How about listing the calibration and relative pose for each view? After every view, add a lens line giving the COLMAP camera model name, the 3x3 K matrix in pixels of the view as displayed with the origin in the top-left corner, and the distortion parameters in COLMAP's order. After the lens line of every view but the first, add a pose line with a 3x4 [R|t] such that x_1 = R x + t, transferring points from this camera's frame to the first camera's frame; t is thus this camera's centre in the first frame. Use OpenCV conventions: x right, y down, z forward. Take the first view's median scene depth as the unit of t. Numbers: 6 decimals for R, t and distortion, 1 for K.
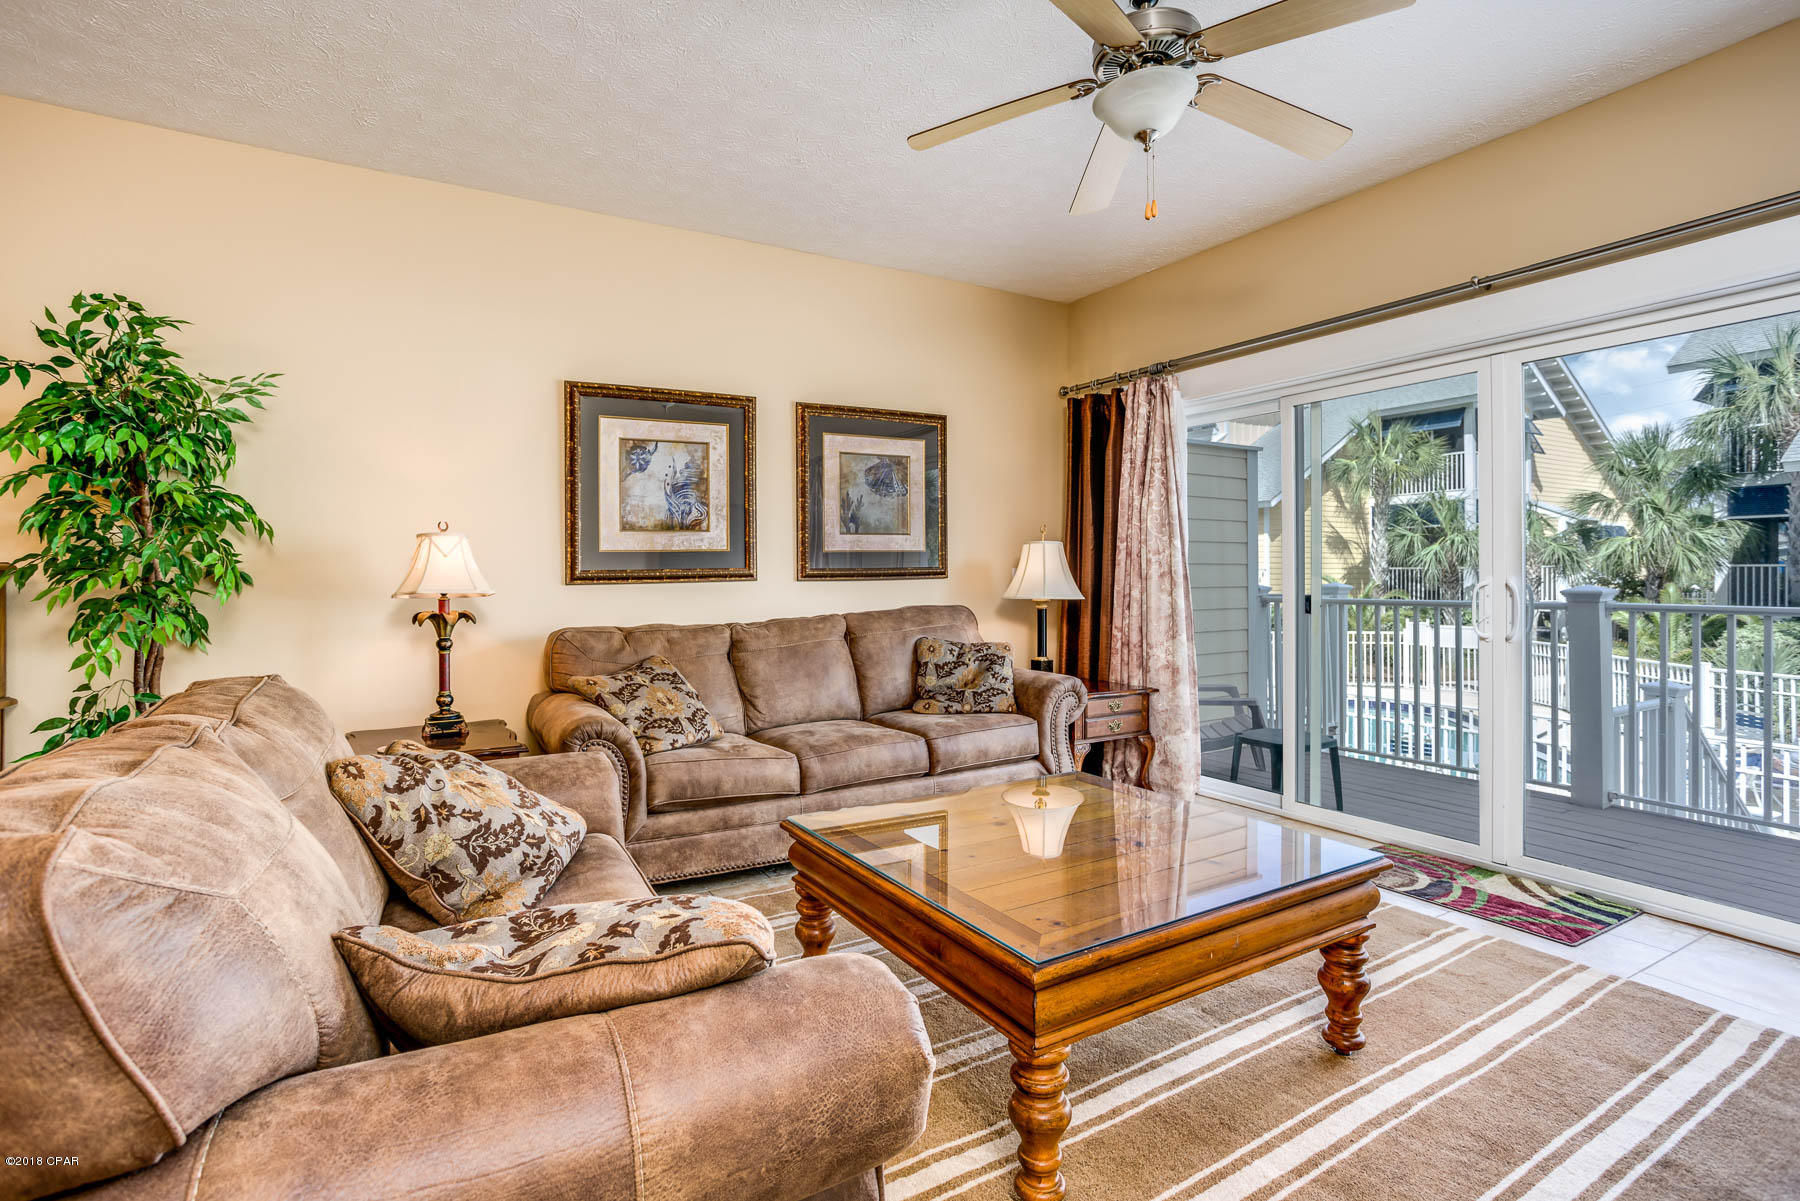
lens RADIAL K [[859.8, 0, 896.7], [0, 859.8, 582.5], [0, 0, 1]] dist [-0.002734, -0.000052]
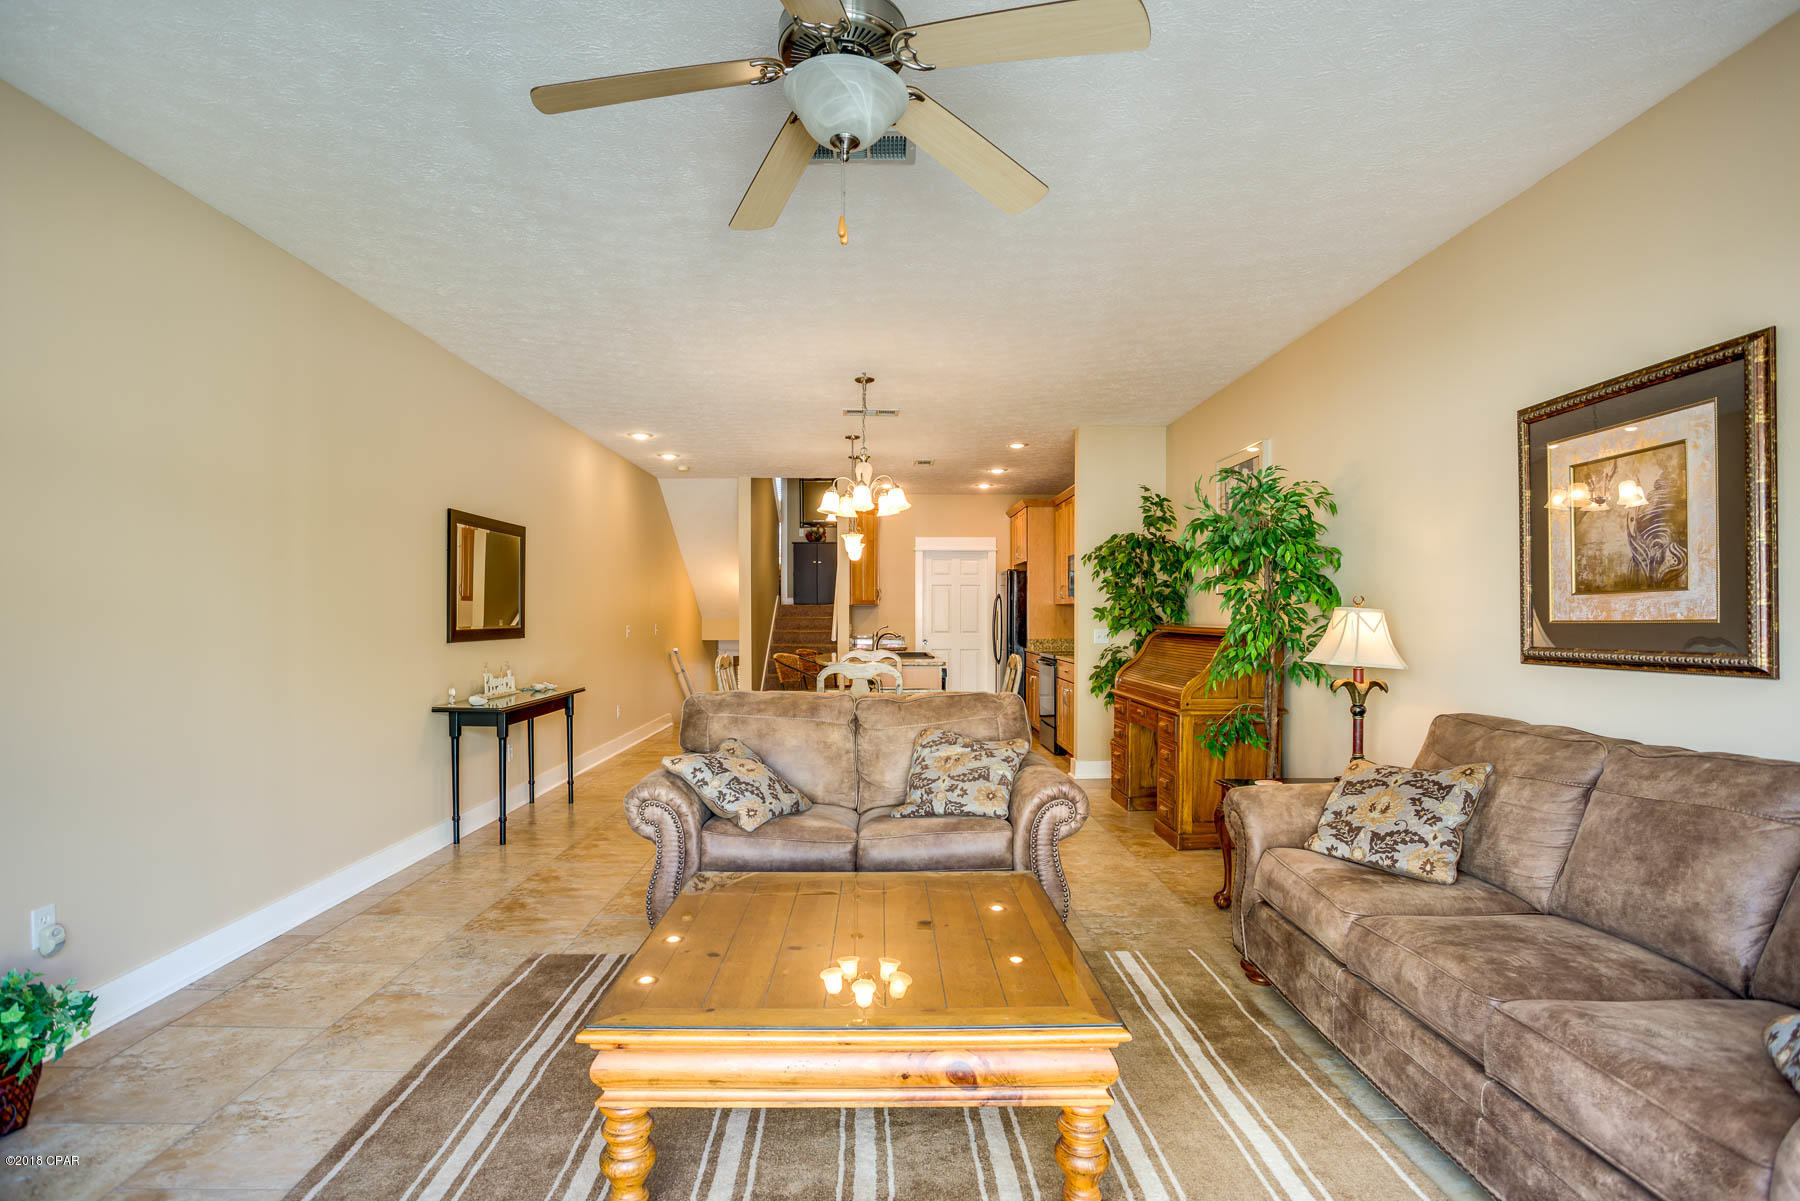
lens RADIAL K [[879.5, 0, 893.8], [0, 879.5, 610.4], [0, 0, 1]] dist [-0.029576, 0.004615]
pose [[-0.488021, 0.006199, -0.872810, 0.584912], [-0.000426, 0.999973, 0.007340, -0.050362], [0.872832, 0.003954, -0.488005, 0.838929]]
